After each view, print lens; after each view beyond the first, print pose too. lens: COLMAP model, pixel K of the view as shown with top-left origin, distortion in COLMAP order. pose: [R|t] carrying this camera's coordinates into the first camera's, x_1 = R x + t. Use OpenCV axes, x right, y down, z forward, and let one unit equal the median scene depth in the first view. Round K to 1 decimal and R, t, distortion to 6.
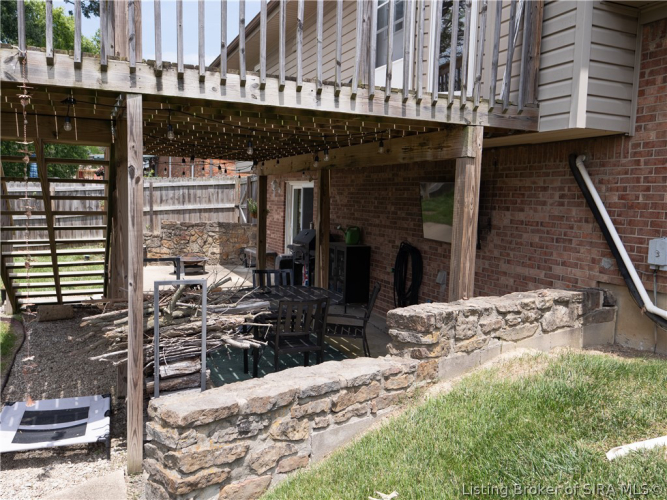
lens RADIAL K [[575.1, 0, 333.5], [0, 575.1, 250.0], [0, 0, 1]] dist [0.001139, -0.000309]
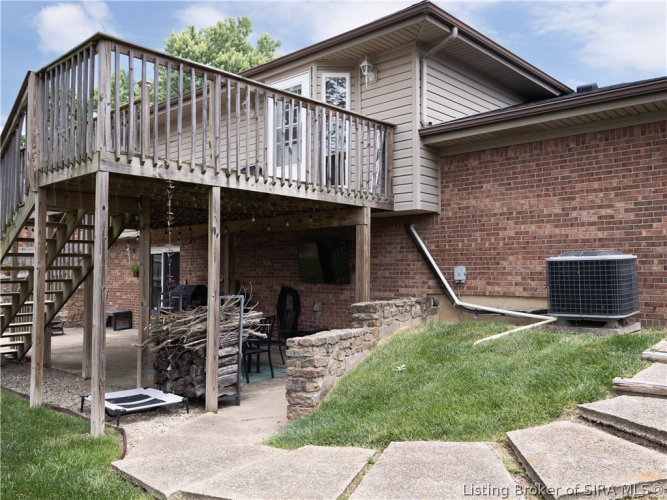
lens RADIAL K [[575.1, 0, 333.5], [0, 575.1, 250.0], [0, 0, 1]] dist [0.001139, -0.000309]
pose [[0.909808, -0.012662, 0.414836, -0.601312], [0.065168, 0.991494, -0.112661, 0.112985], [-0.409881, 0.129534, 0.902894, -0.562663]]
